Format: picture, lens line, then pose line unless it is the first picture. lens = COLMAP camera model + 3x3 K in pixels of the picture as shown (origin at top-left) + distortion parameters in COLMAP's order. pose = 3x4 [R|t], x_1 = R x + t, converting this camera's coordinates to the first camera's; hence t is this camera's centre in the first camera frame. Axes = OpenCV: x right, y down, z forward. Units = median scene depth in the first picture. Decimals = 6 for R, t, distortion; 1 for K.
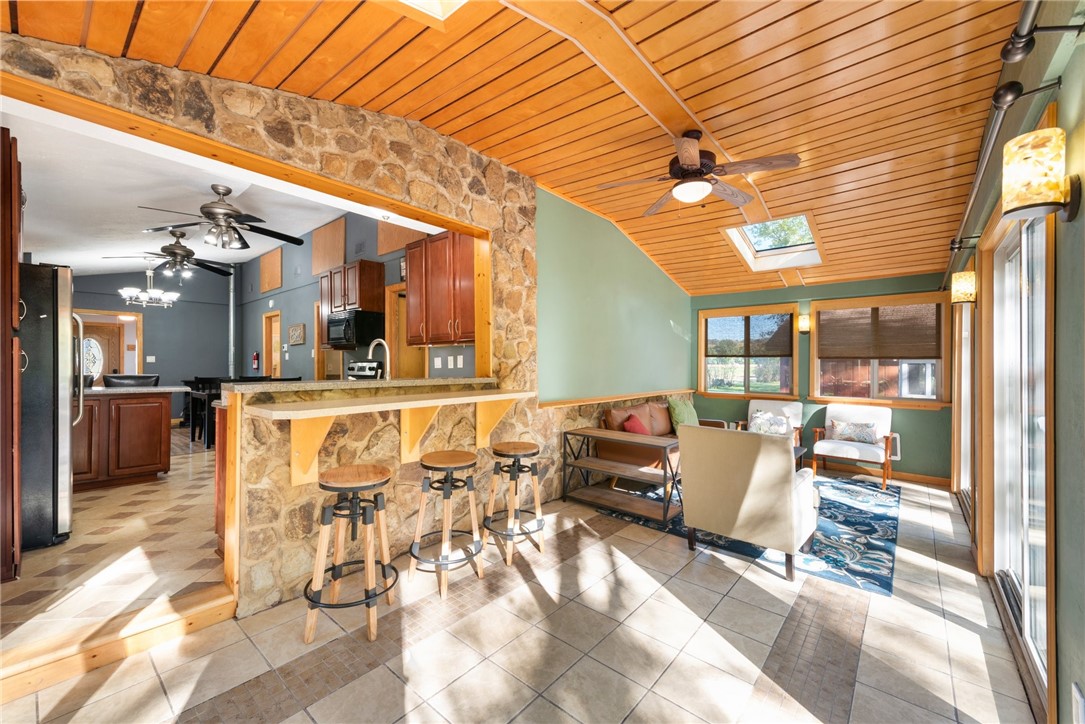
lens RADIAL K [[422.6, 0, 542.5], [0, 422.6, 362.0], [0, 0, 1]] dist [0.001587, 0.000034]
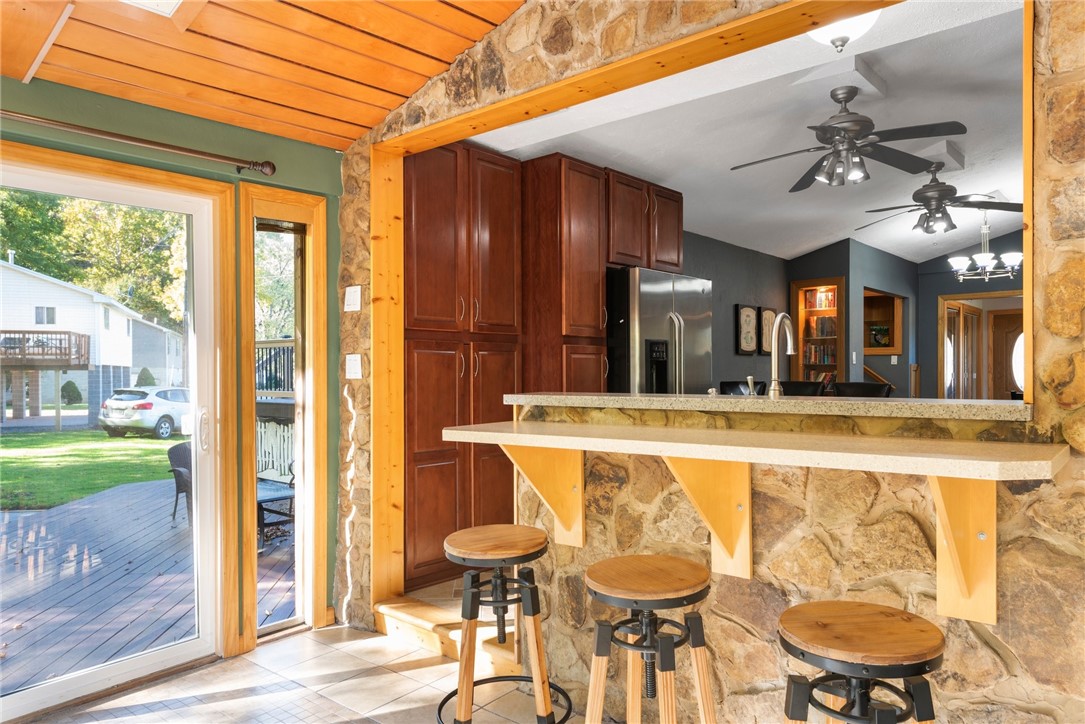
lens RADIAL K [[717.4, 0, 542.4], [0, 717.4, 376.8], [0, 0, 1]] dist [-0.003219, -0.001290]
pose [[-0.008866, 0.003544, -0.999954, 0.472506], [0.013876, 0.999898, 0.003421, 0.013044], [0.999864, -0.013845, -0.008914, 0.795644]]
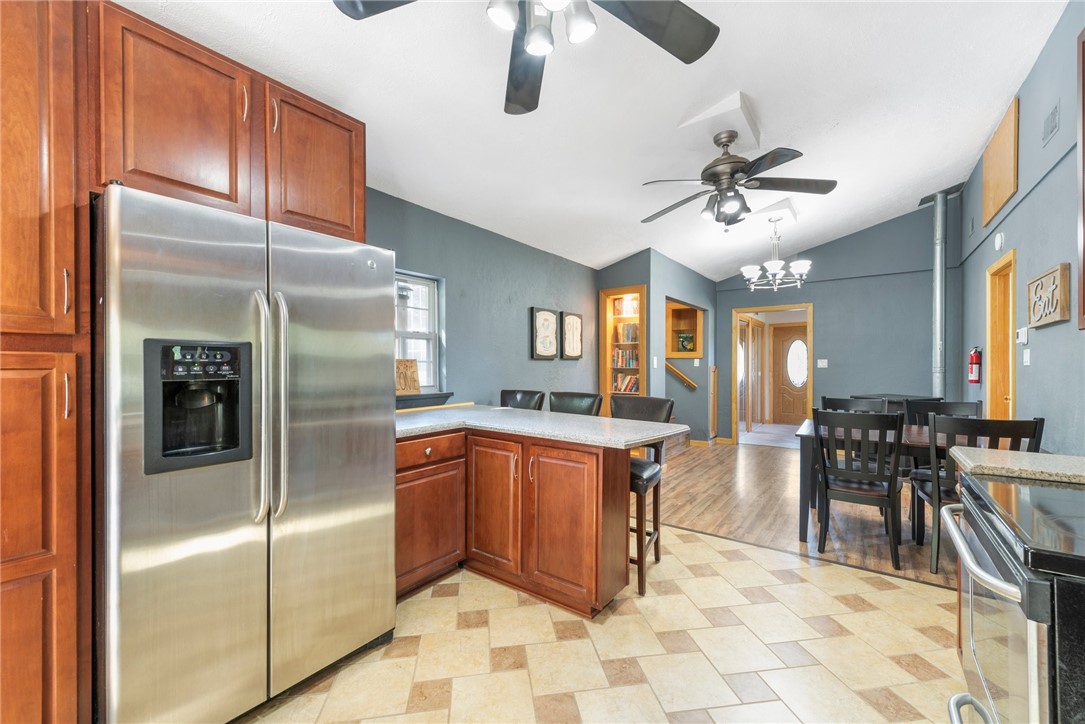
lens RADIAL K [[434.2, 0, 549.6], [0, 434.2, 366.1], [0, 0, 1]] dist [0.007372, -0.000020]
pose [[0.093762, 0.001767, -0.995593, -0.649804], [0.010592, 0.999940, 0.002772, -0.030478], [0.995538, -0.010805, 0.093737, 1.416402]]
